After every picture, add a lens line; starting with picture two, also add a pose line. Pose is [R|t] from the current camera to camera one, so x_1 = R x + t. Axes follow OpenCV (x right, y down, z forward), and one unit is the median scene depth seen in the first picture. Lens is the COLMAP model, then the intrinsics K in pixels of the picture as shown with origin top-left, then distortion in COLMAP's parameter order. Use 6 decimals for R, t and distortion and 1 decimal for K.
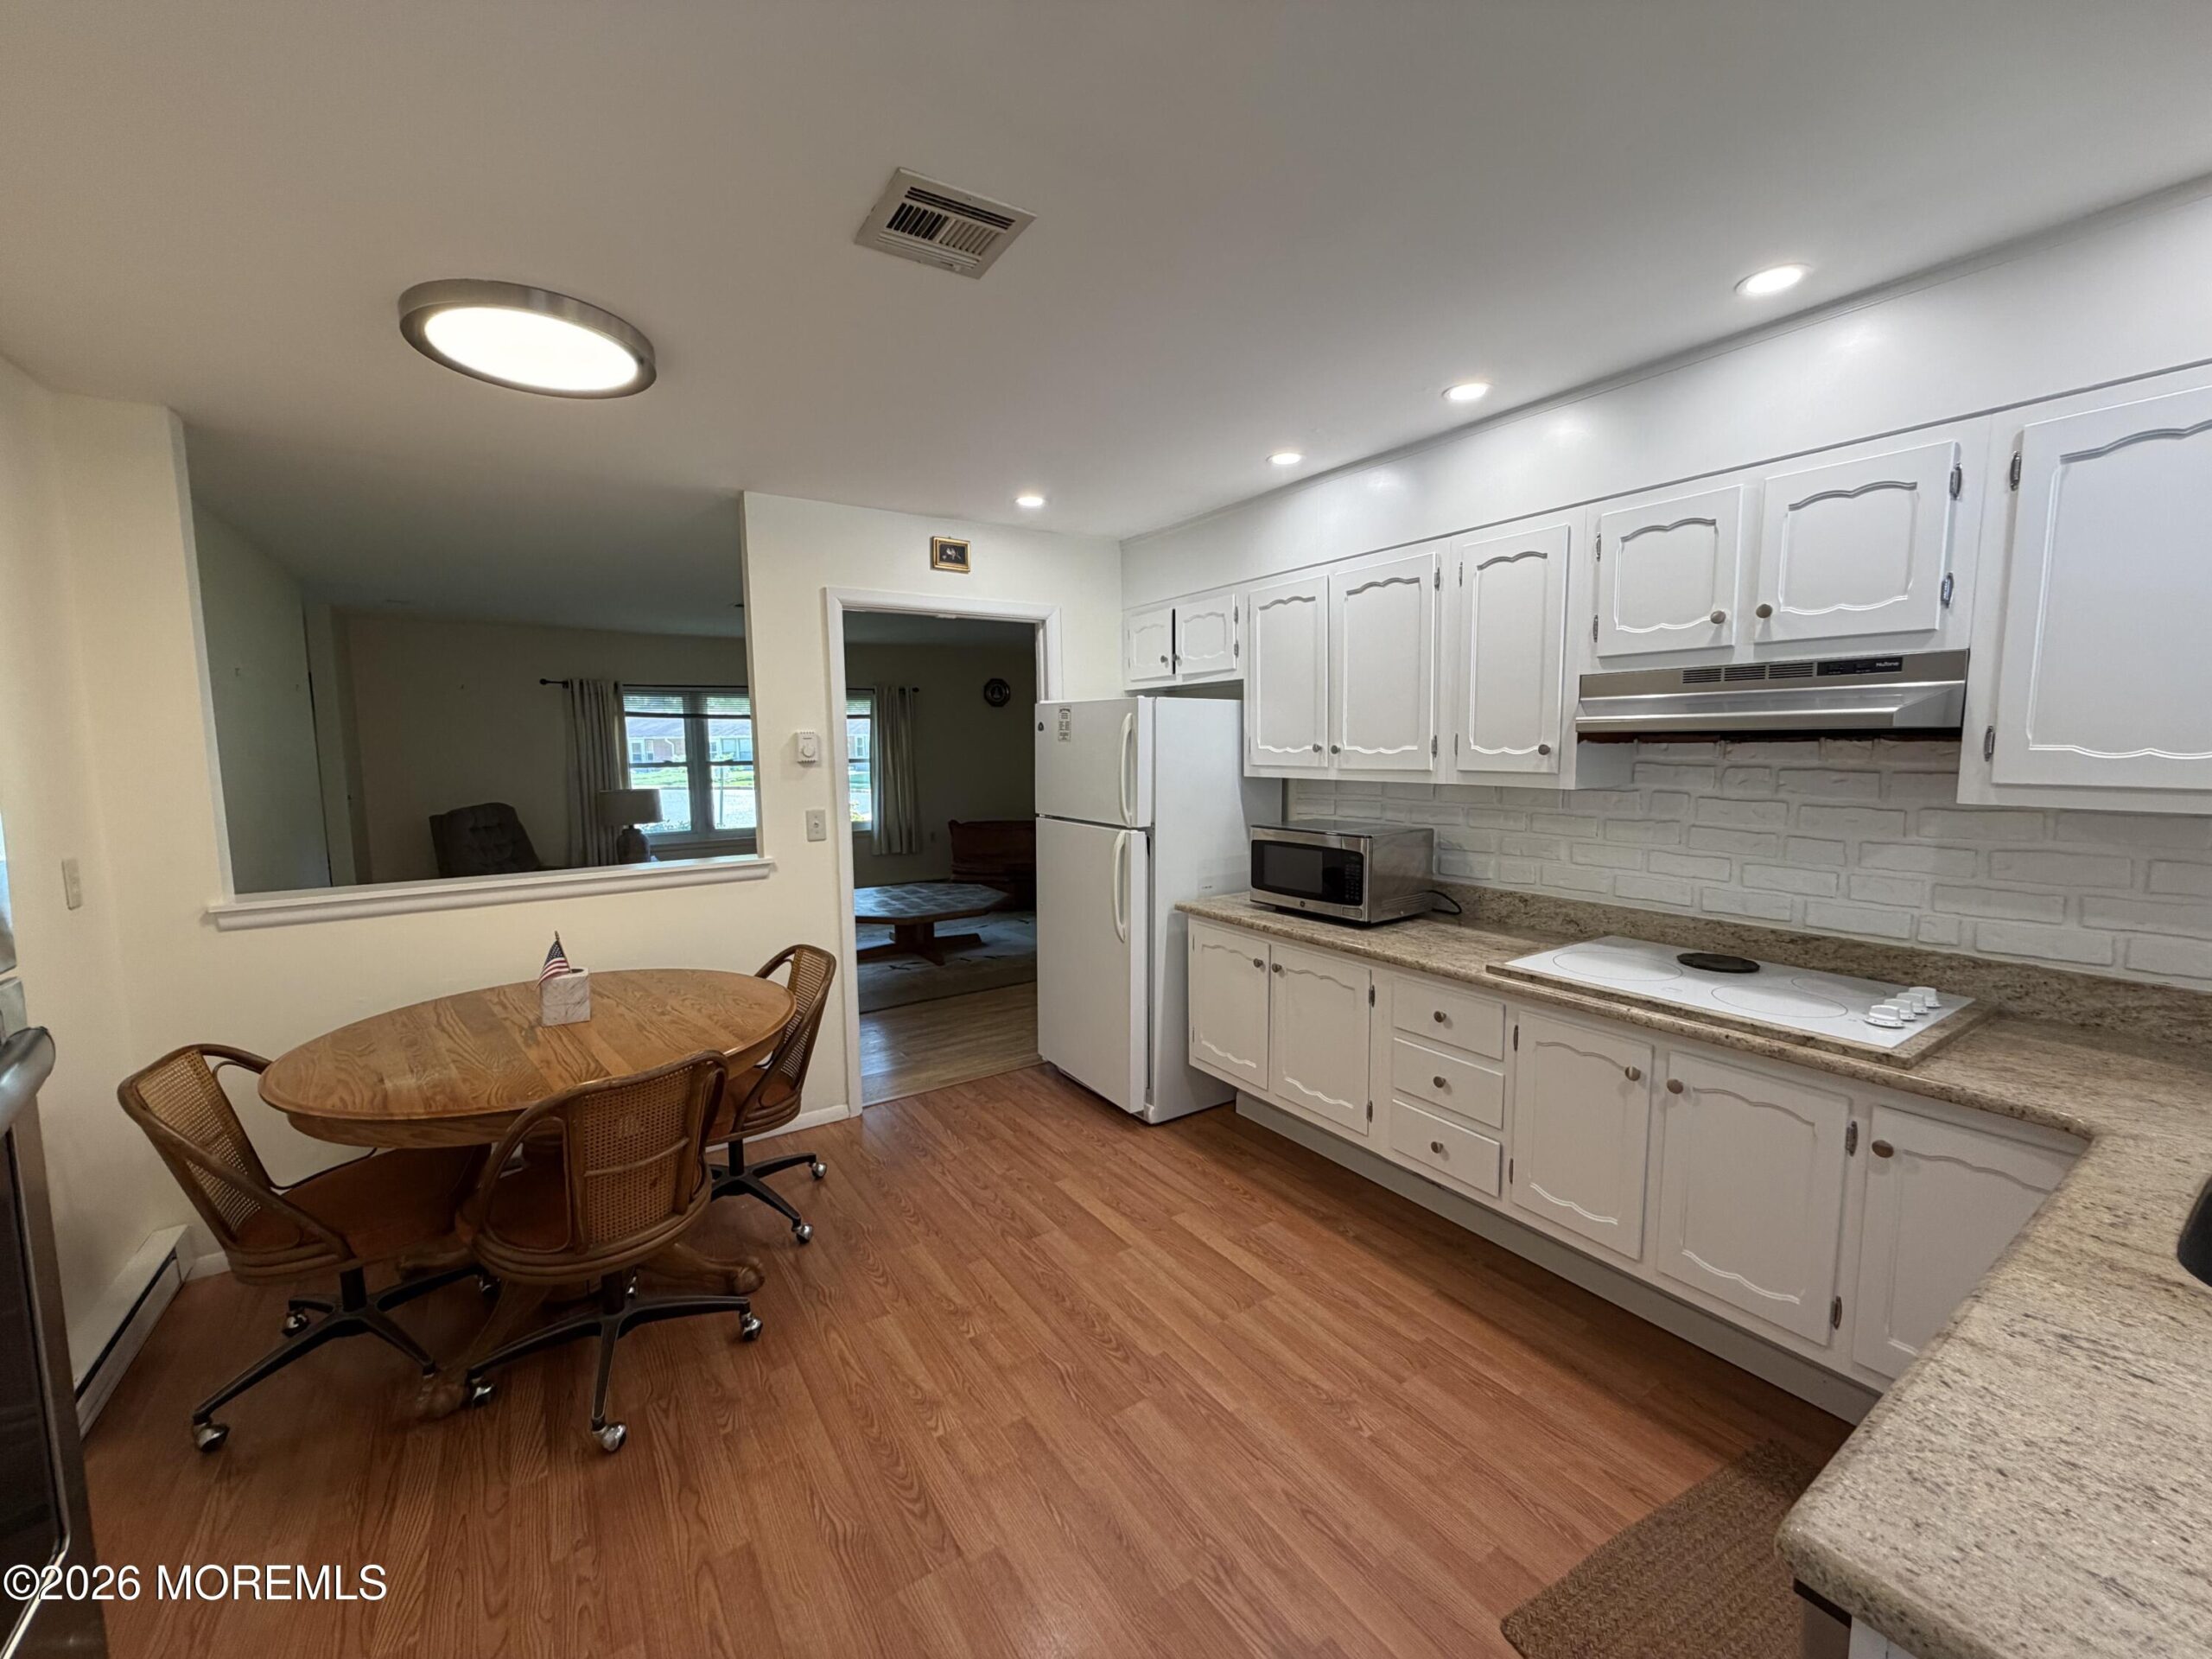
lens RADIAL K [[879.0, 0, 1099.9], [0, 879.0, 831.5], [0, 0, 1]] dist [-0.001043, 0.000261]
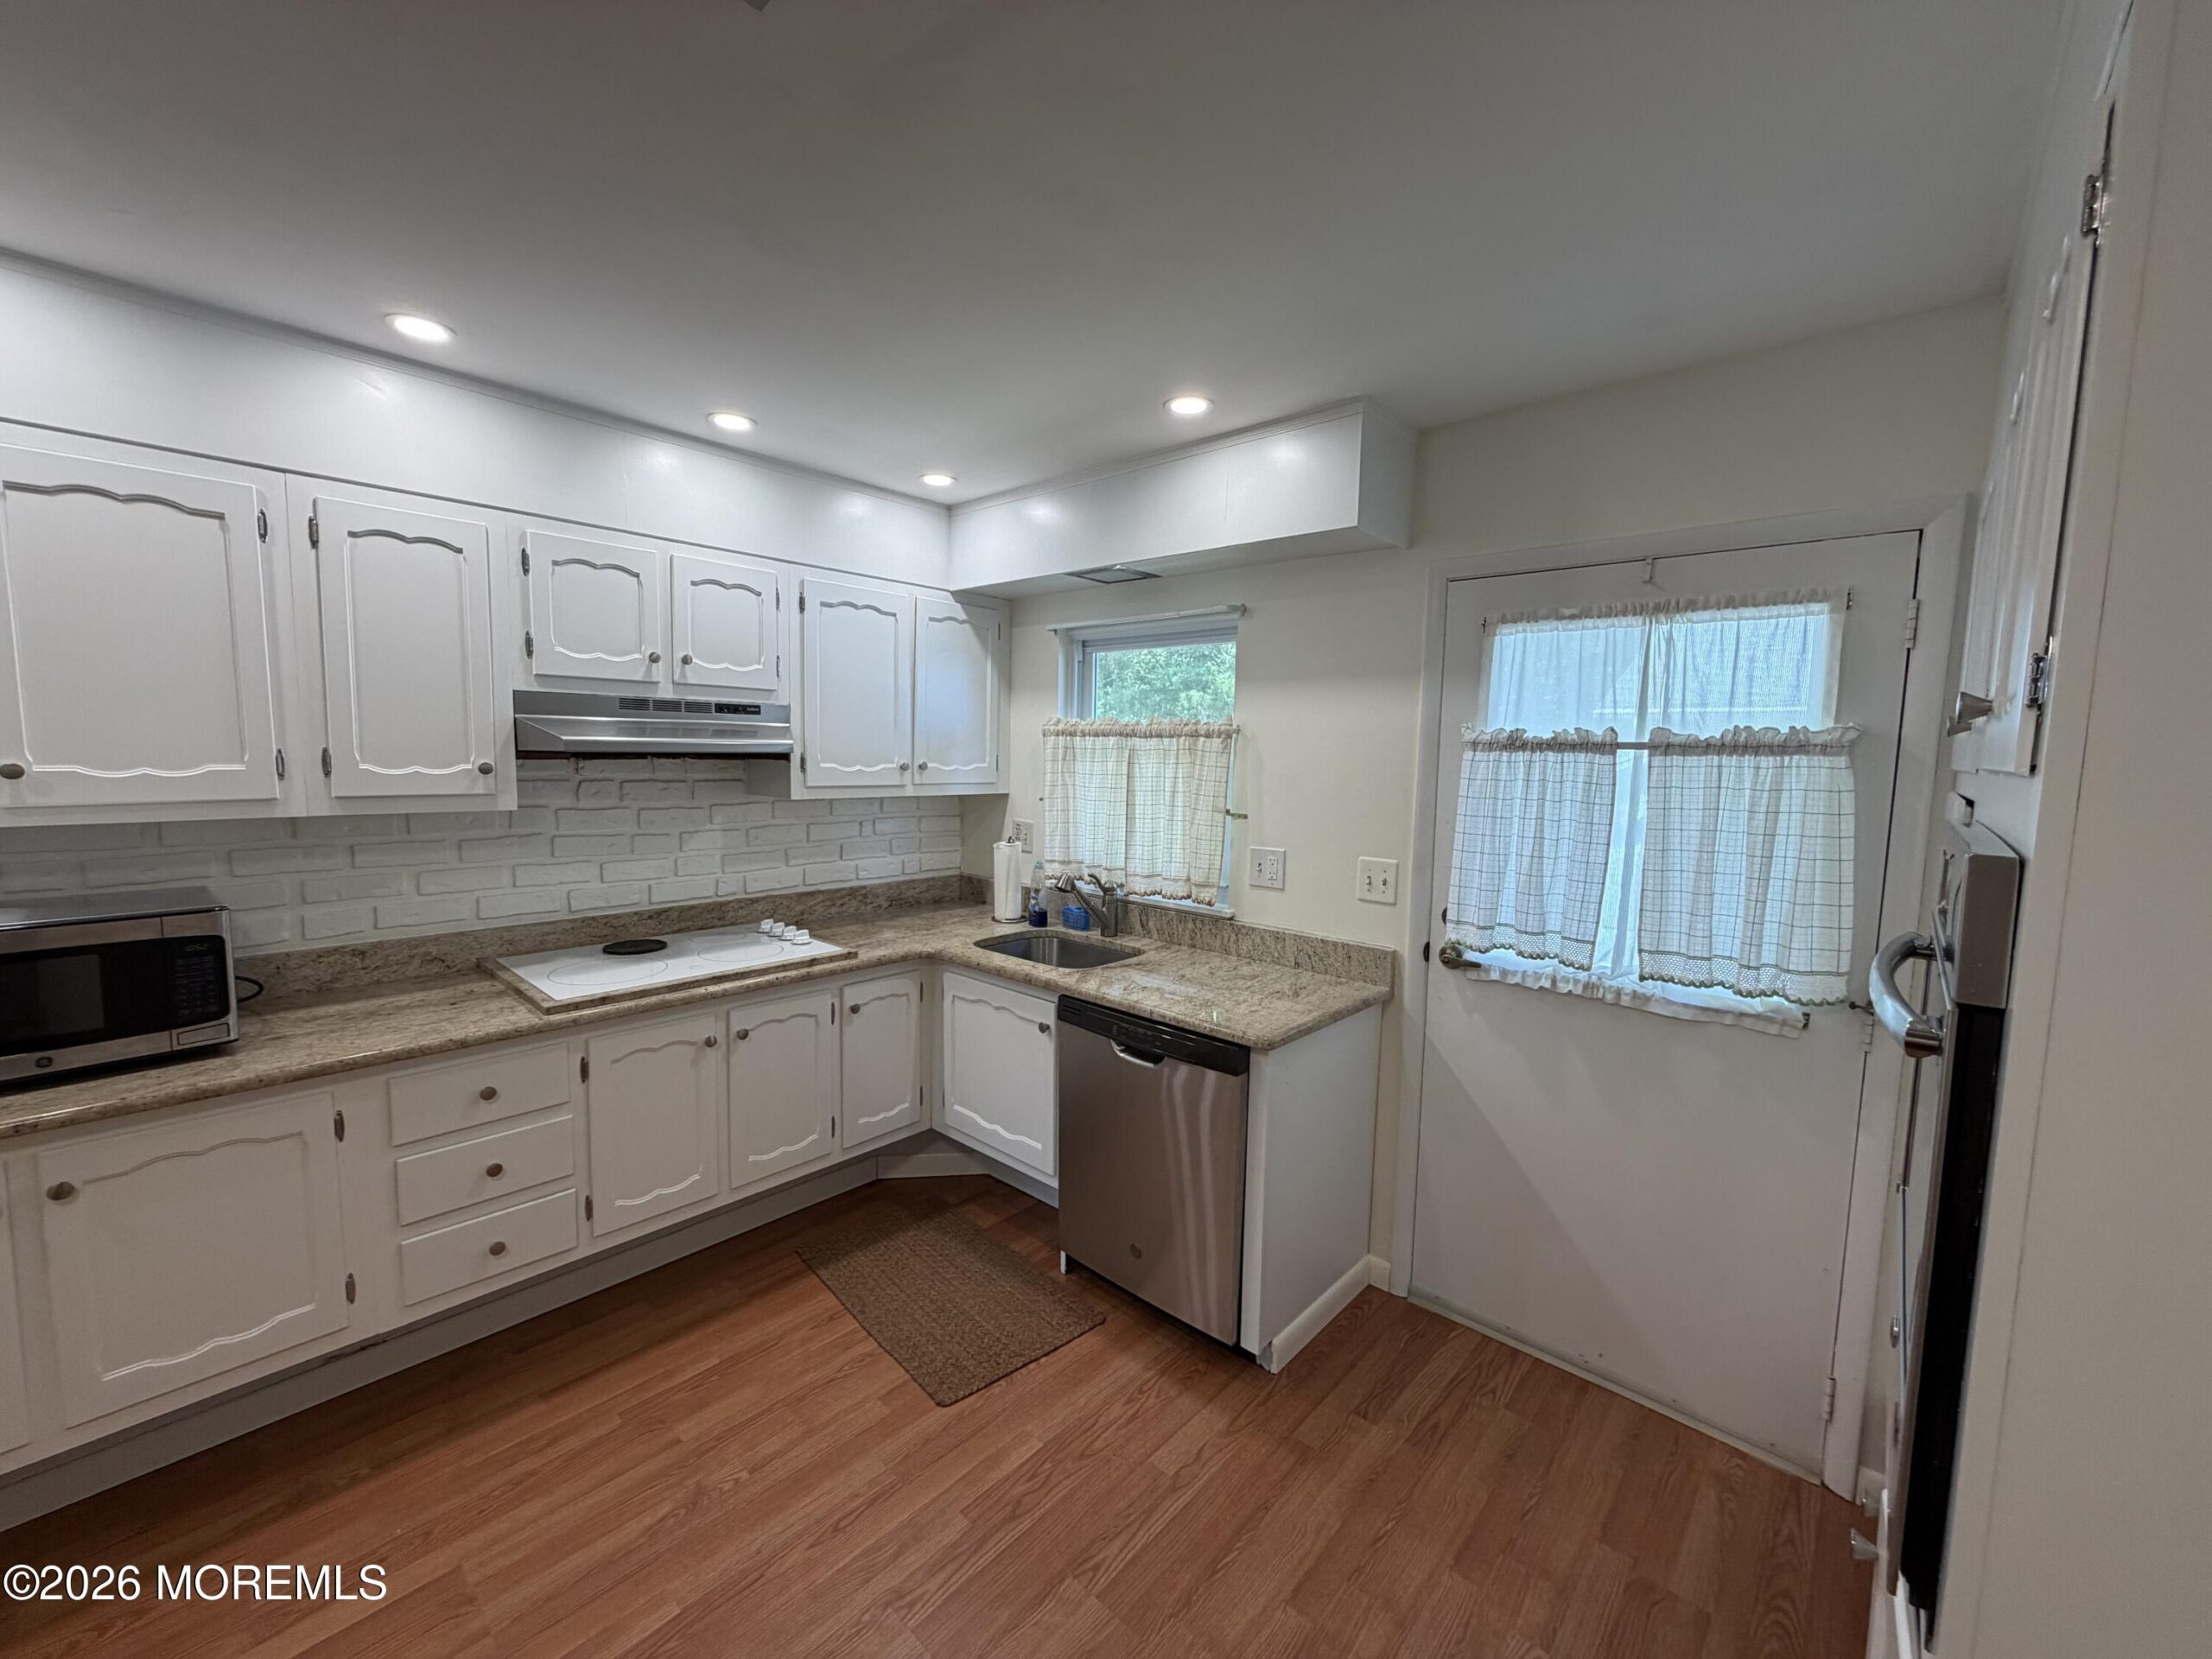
lens RADIAL K [[879.0, 0, 1099.9], [0, 879.0, 830.1], [0, 0, 1]] dist [-0.001043, 0.000261]
pose [[-0.244834, -0.088335, 0.965533, -0.528681], [0.080328, 0.990569, 0.110995, -0.079963], [-0.966232, 0.104735, -0.235429, 0.607567]]
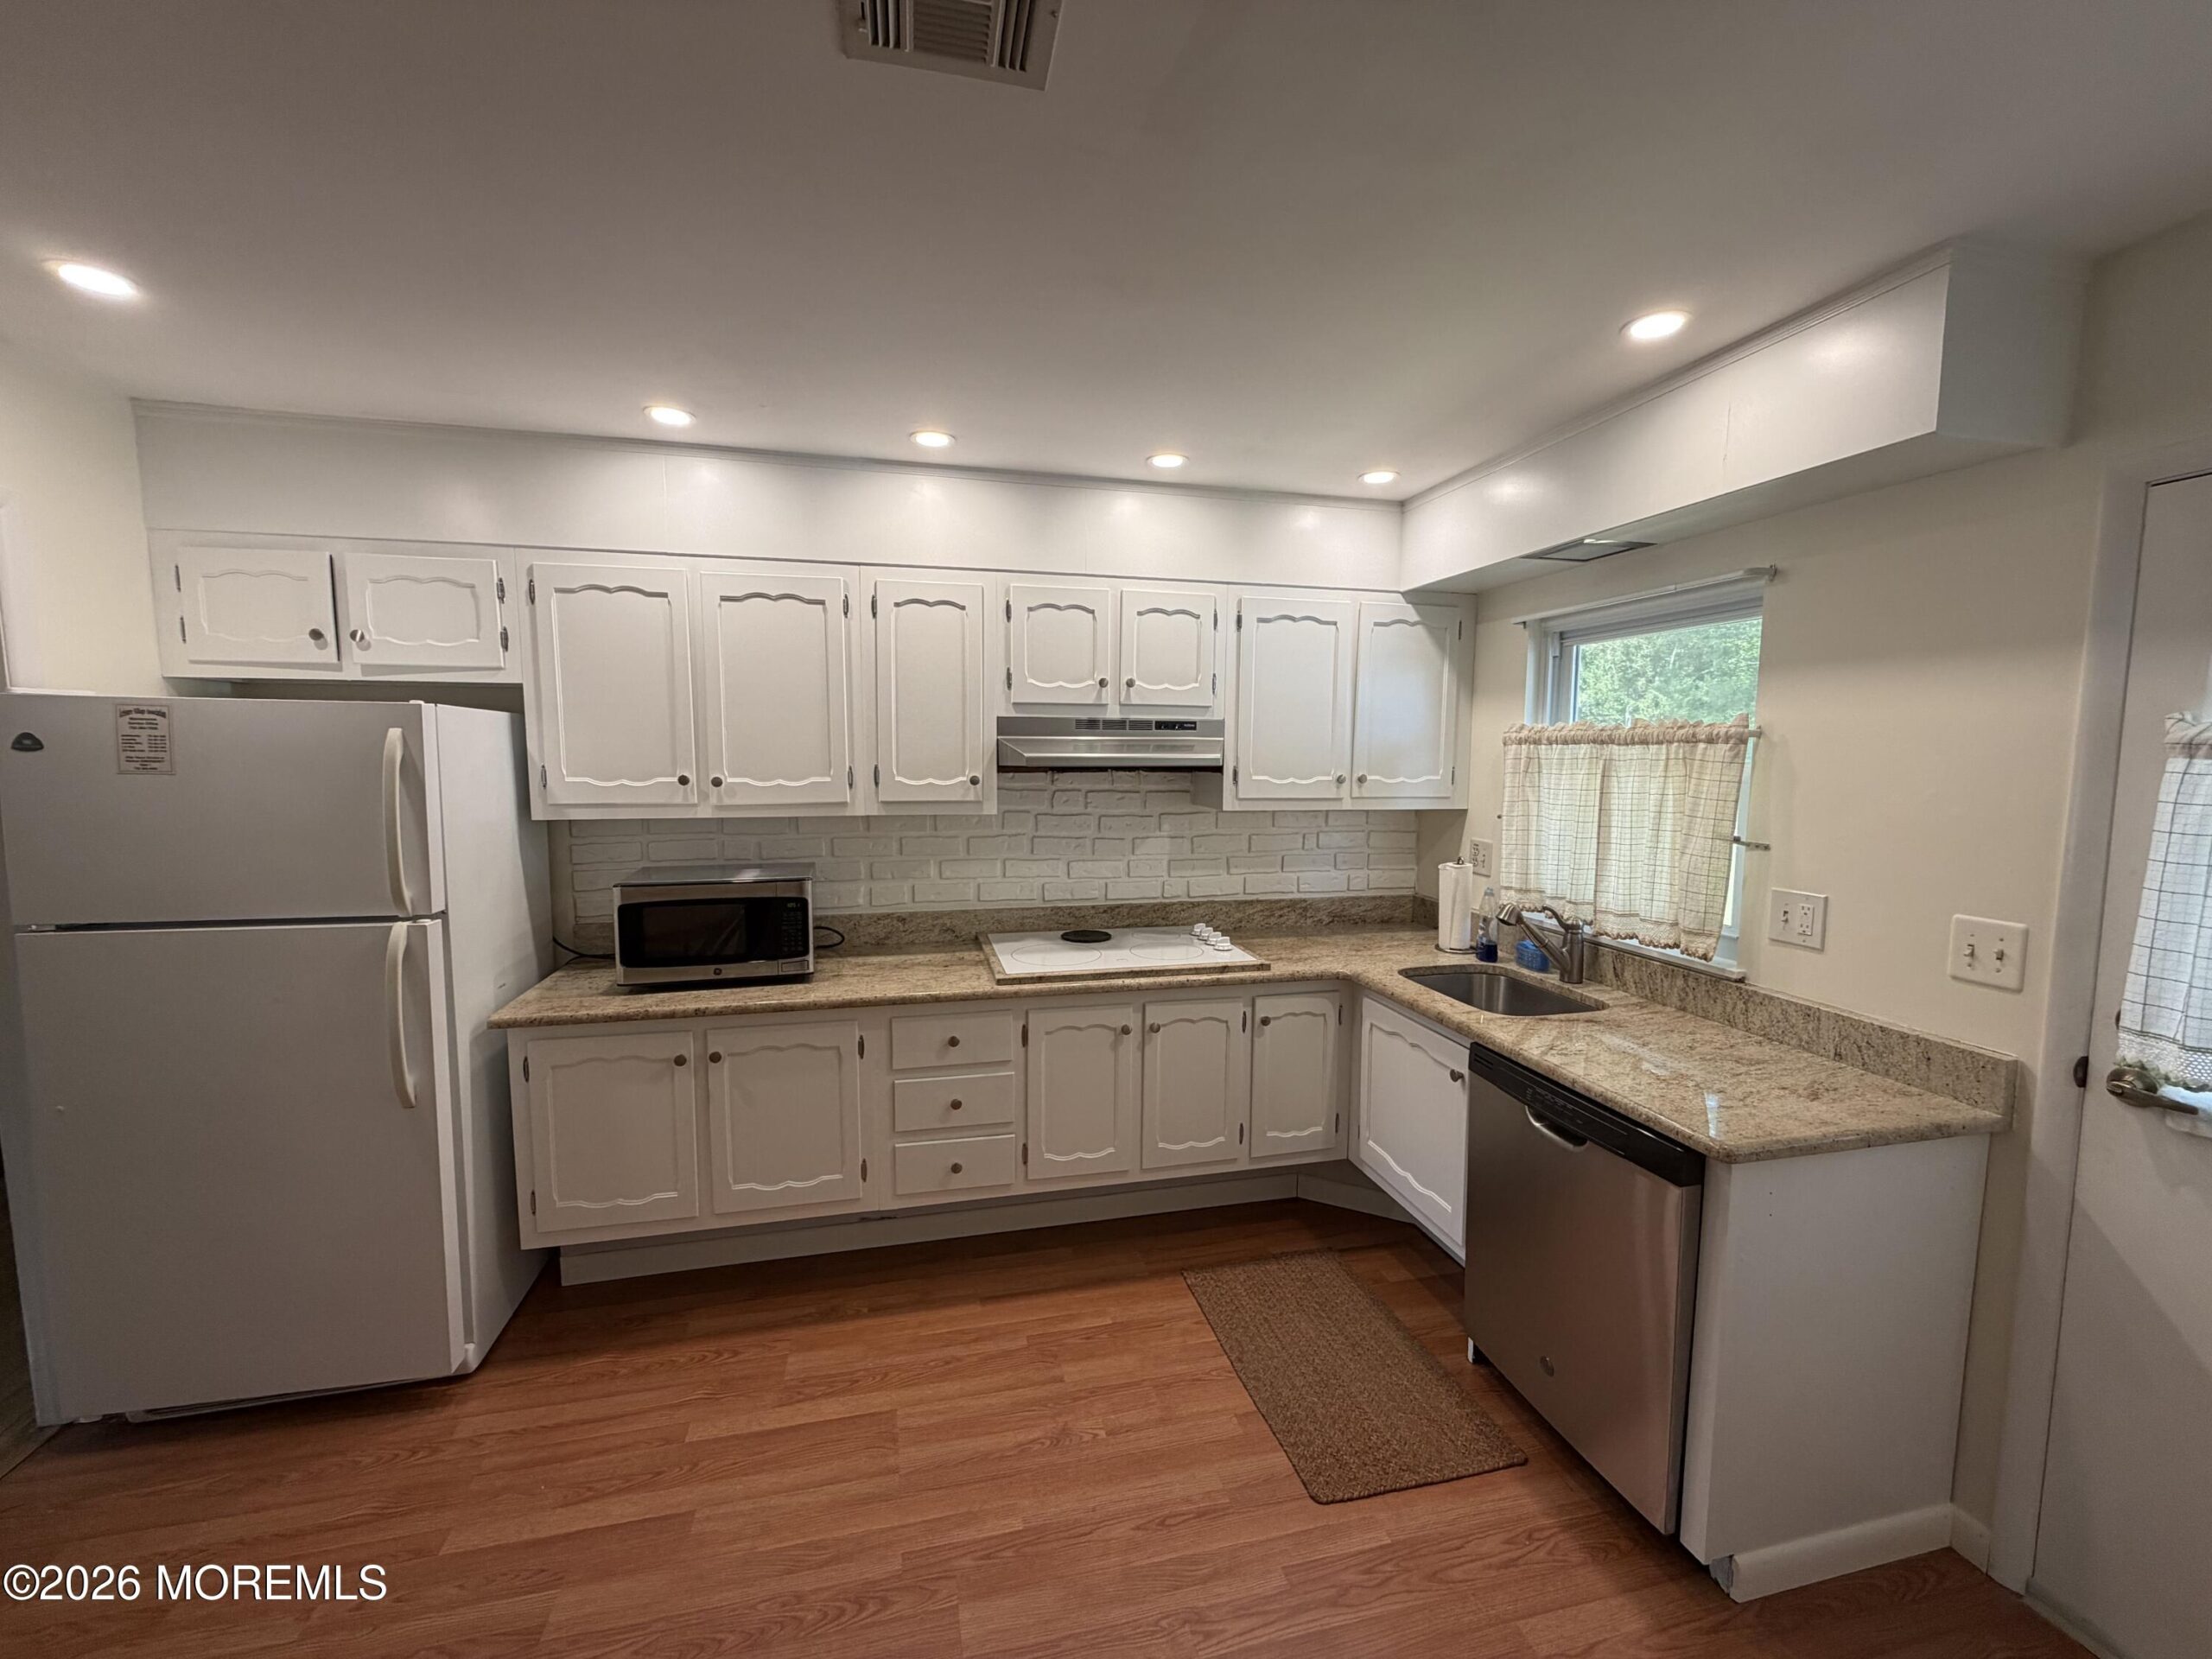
lens RADIAL K [[879.0, 0, 1100.0], [0, 879.0, 831.4], [0, 0, 1]] dist [-0.001043, 0.000261]
pose [[0.343815, -0.076288, 0.935933, -0.496522], [0.087131, 0.994986, 0.049093, -0.069632], [-0.934986, 0.064670, 0.348739, 0.461494]]
